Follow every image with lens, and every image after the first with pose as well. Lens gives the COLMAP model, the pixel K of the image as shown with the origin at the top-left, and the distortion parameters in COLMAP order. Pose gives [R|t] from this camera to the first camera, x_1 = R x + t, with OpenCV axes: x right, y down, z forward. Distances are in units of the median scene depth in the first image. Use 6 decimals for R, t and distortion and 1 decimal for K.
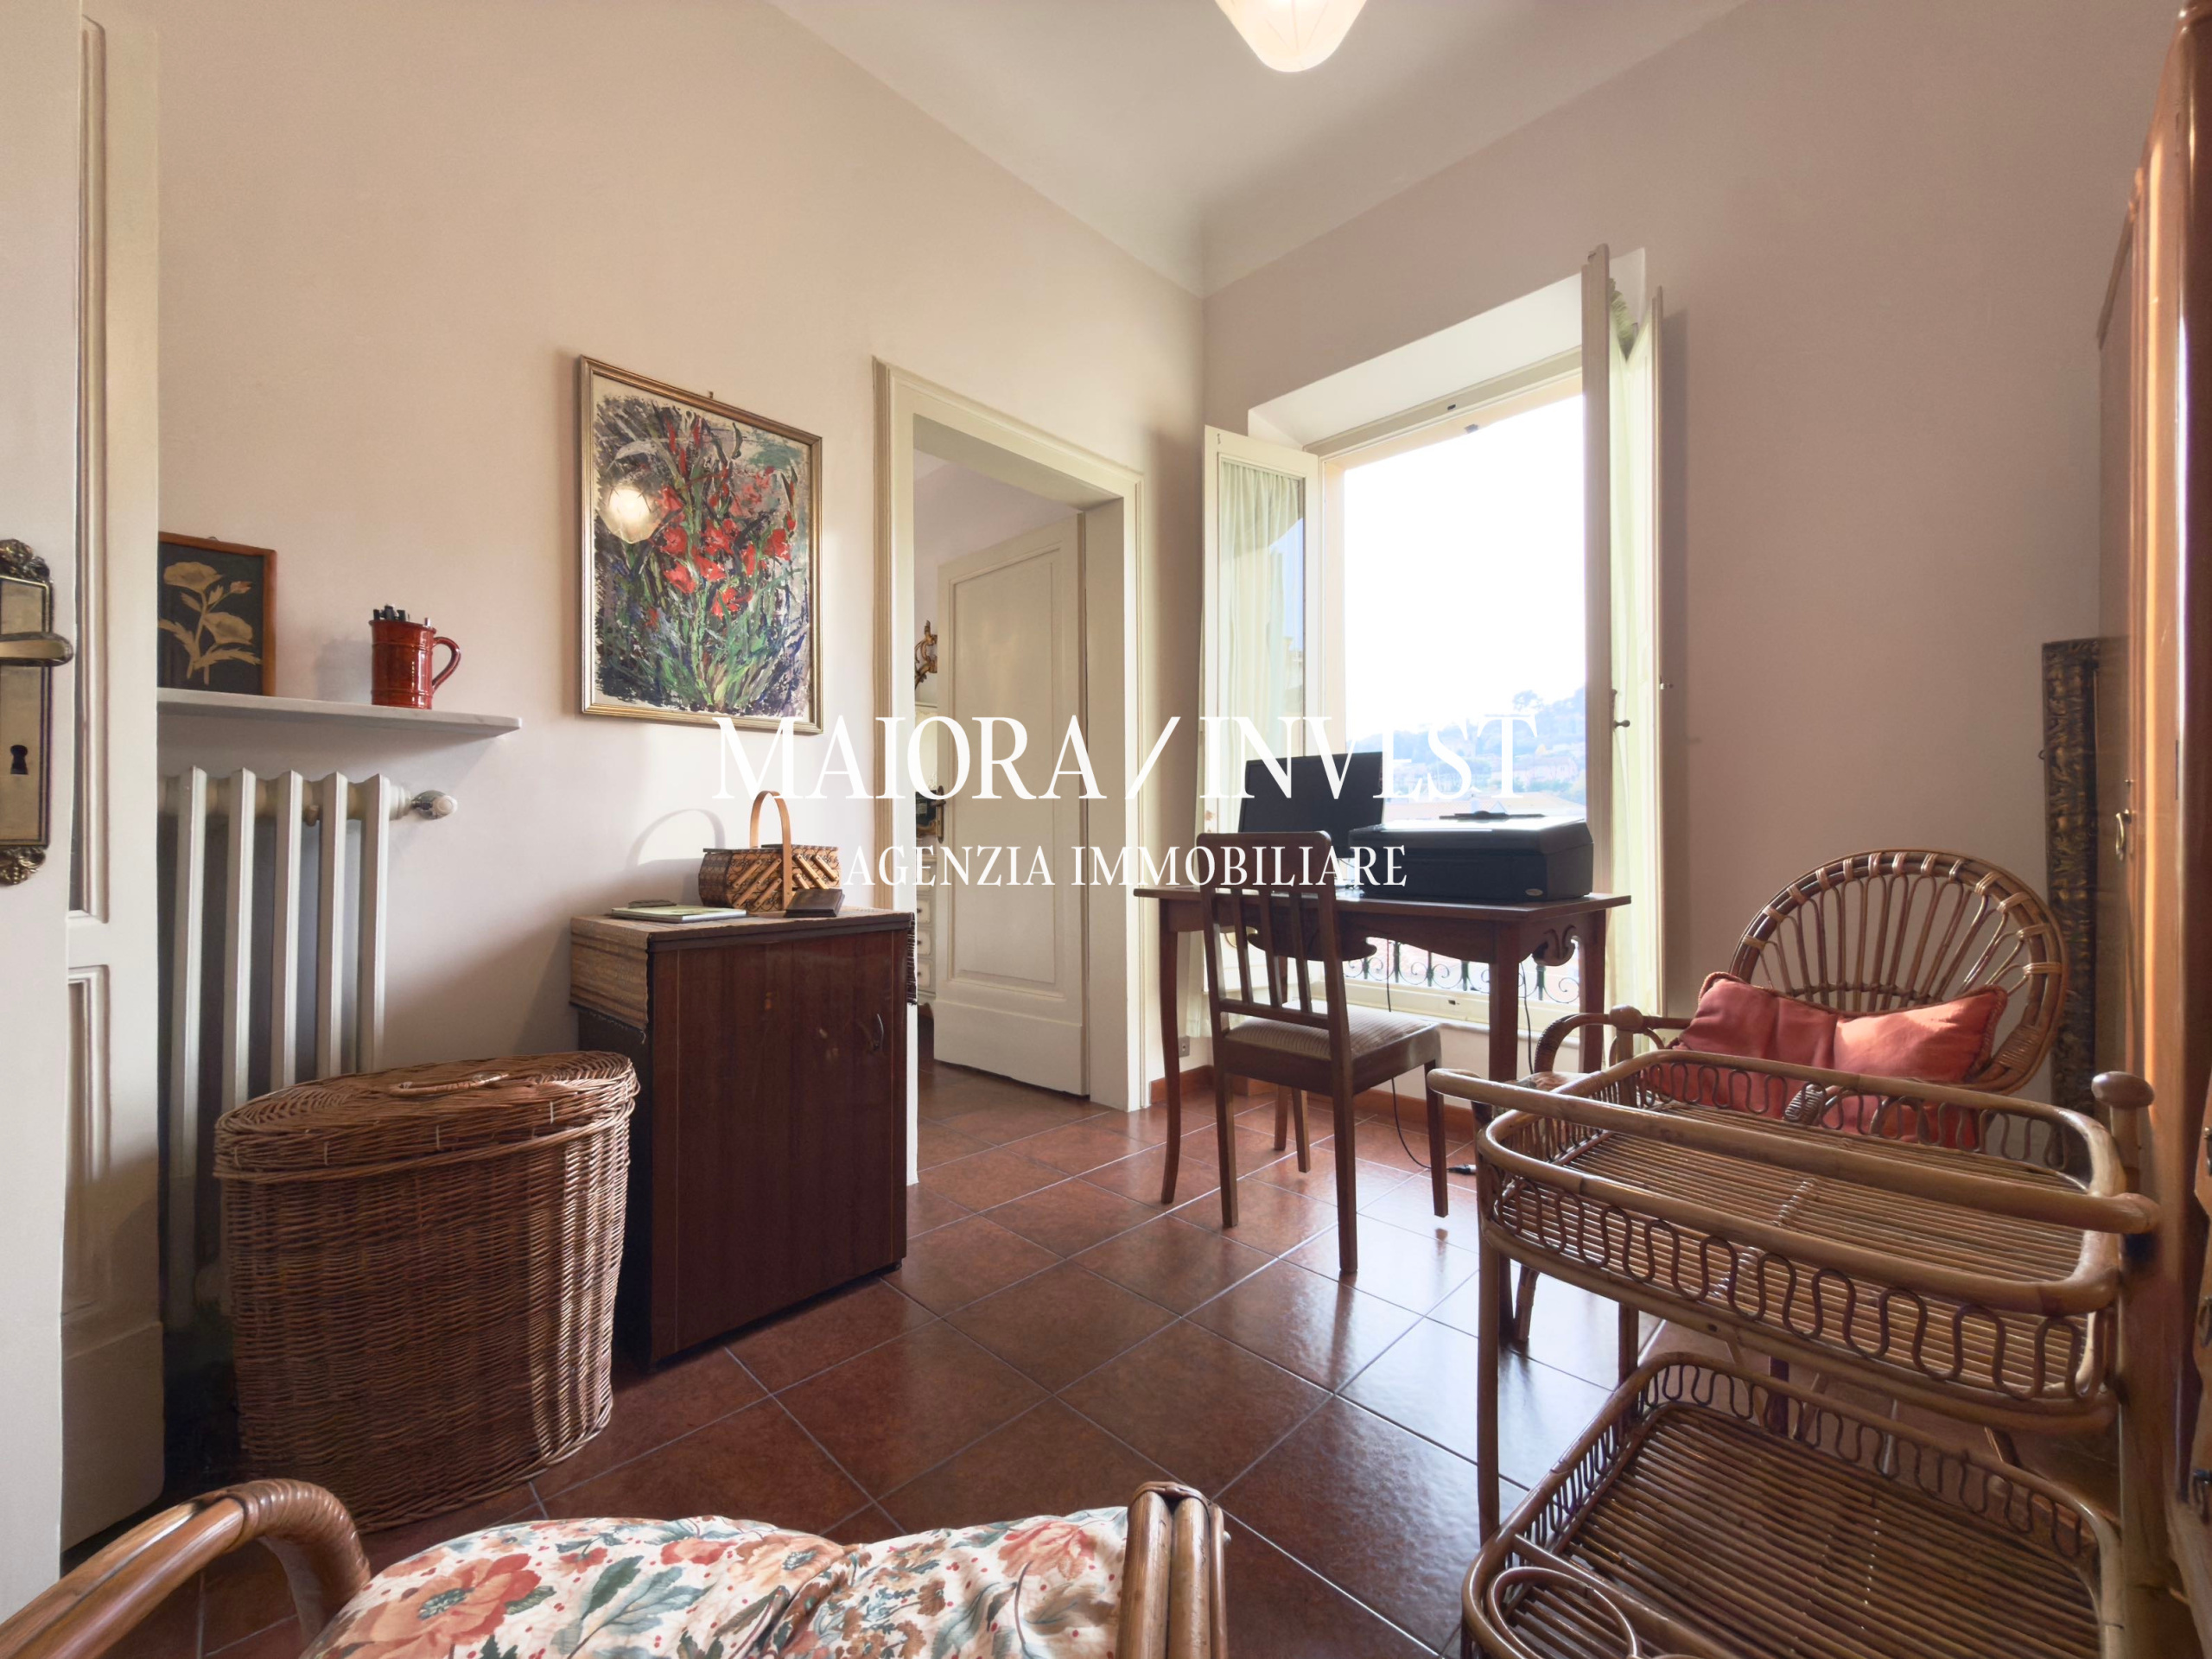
lens RADIAL K [[884.9, 0, 1104.1], [0, 884.9, 824.2], [0, 0, 1]] dist [0.001835, -0.000470]
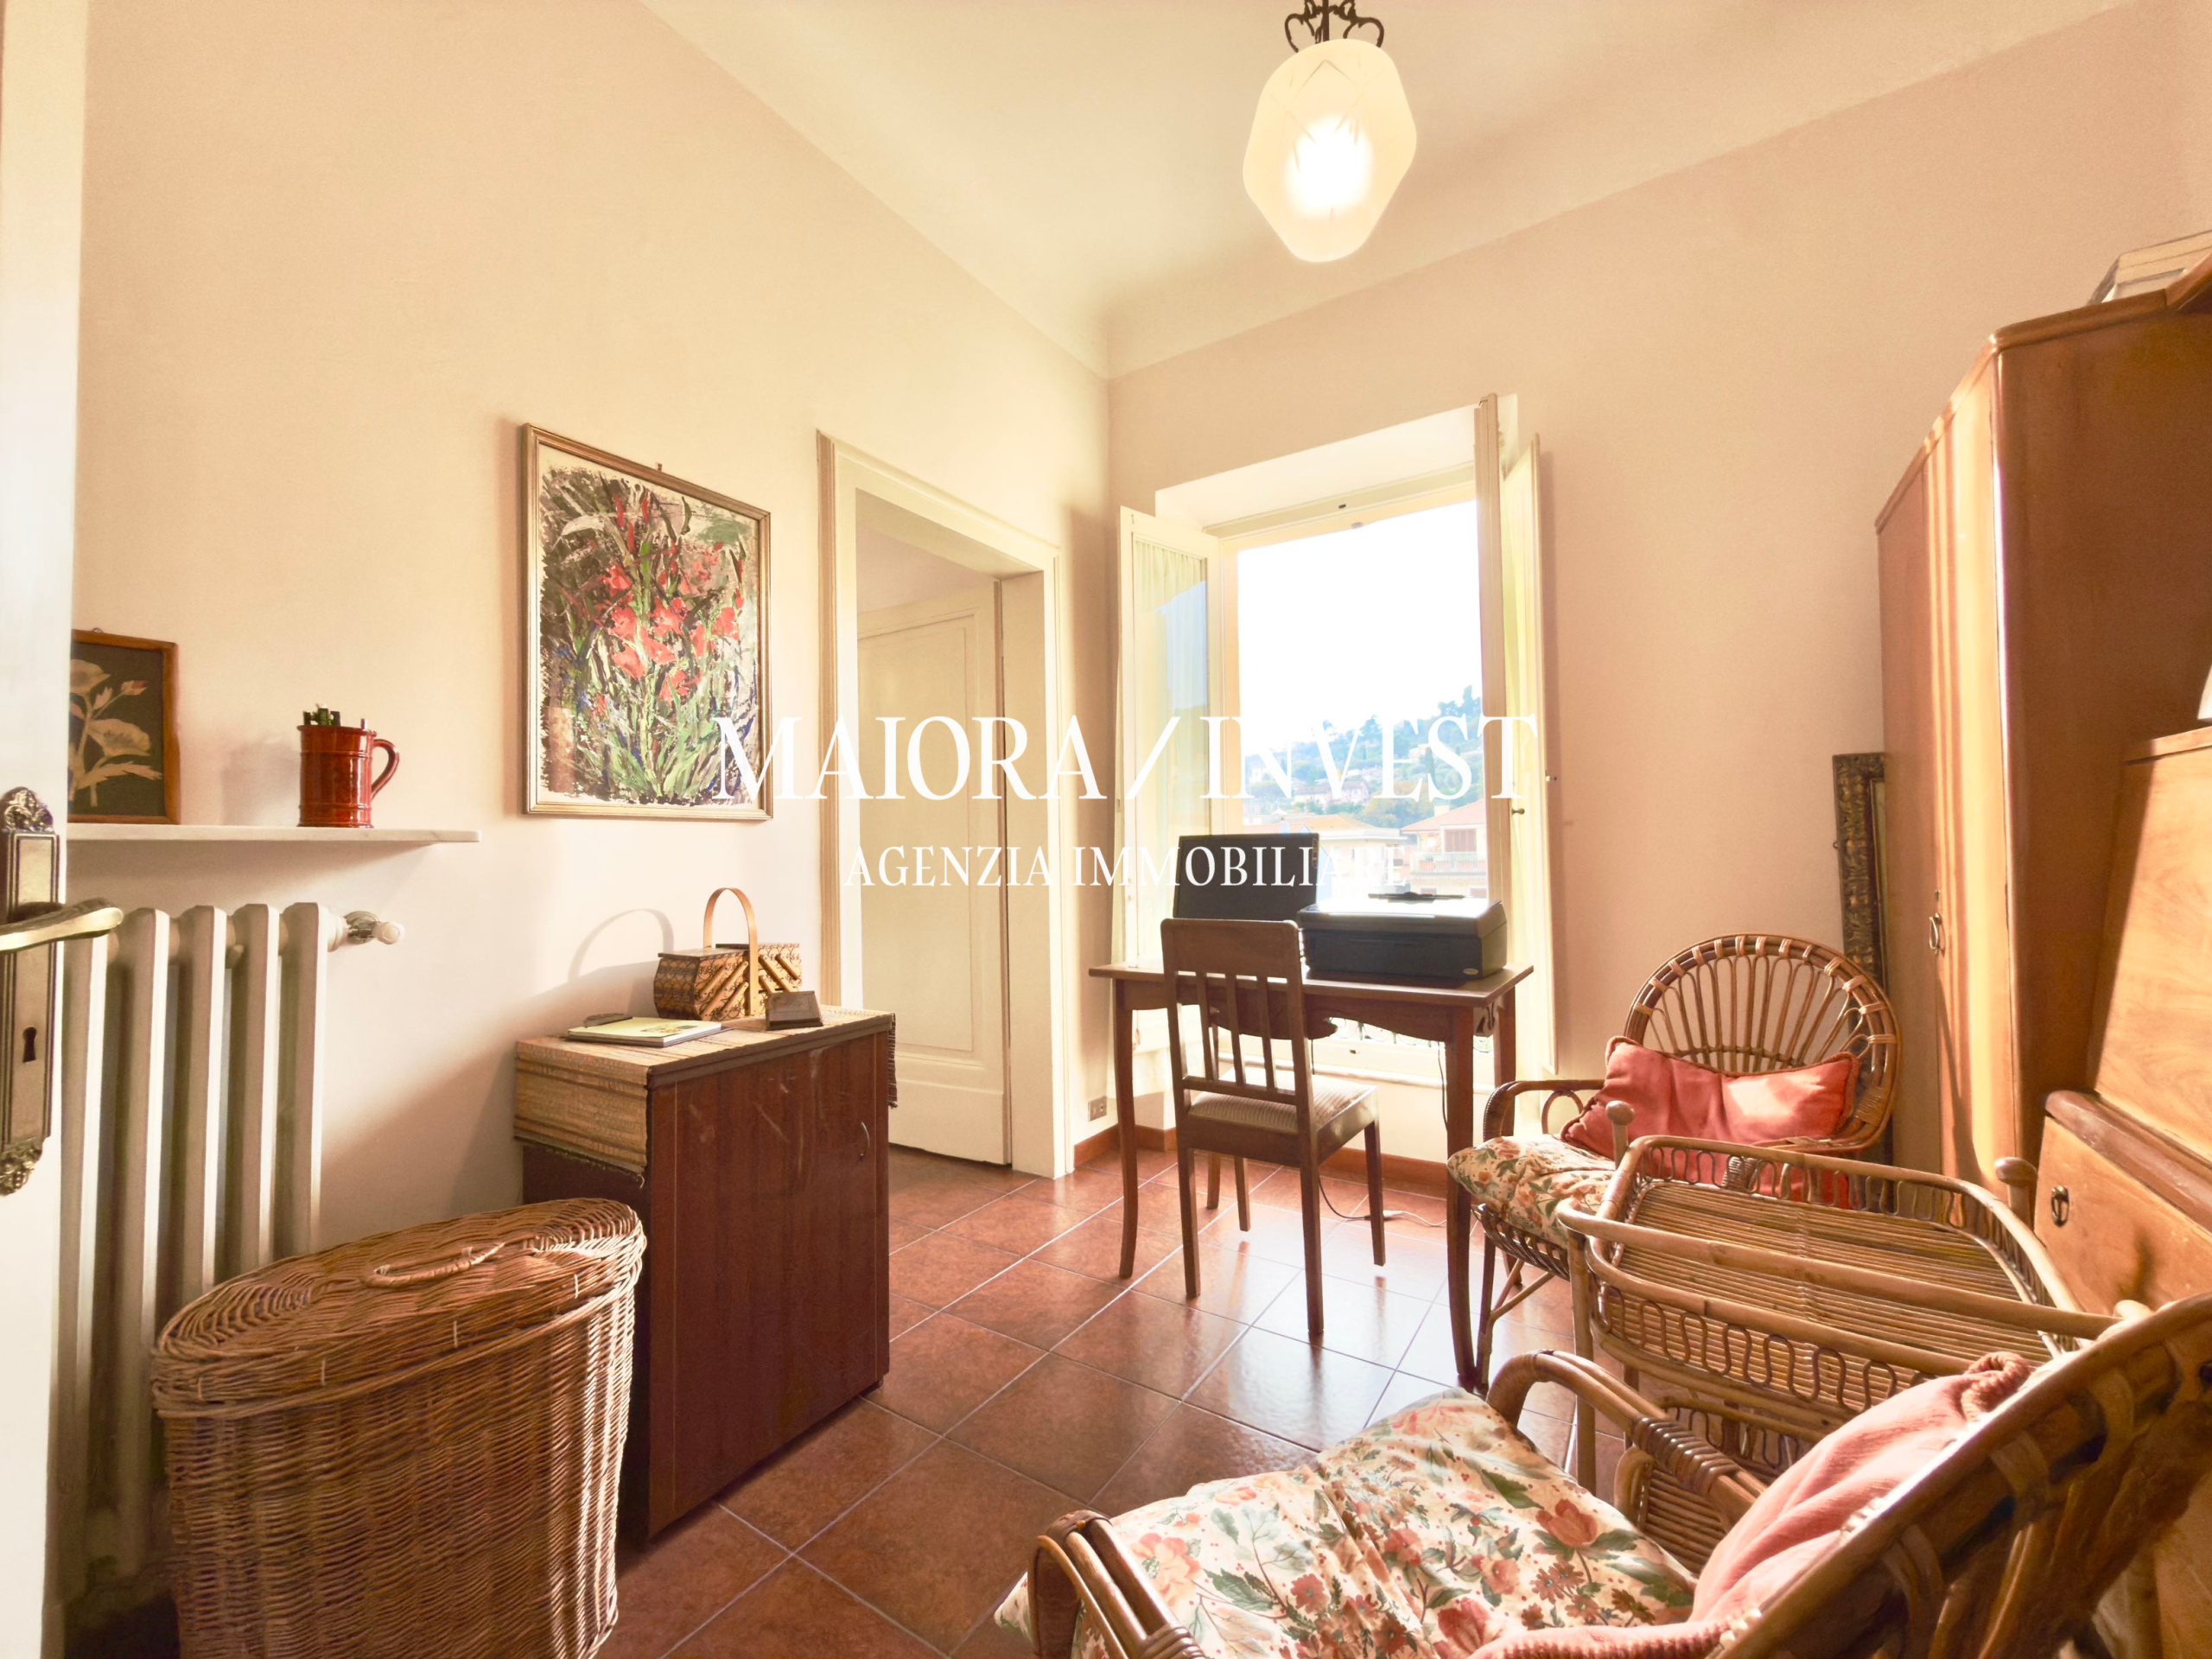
lens RADIAL K [[884.9, 0, 1111.4], [0, 884.9, 828.1], [0, 0, 1]] dist [0.001835, -0.000470]
pose [[0.979368, -0.005188, 0.202019, -0.187720], [0.009925, 0.999699, -0.022439, -0.085074], [-0.201842, 0.023981, 0.979125, -0.010854]]
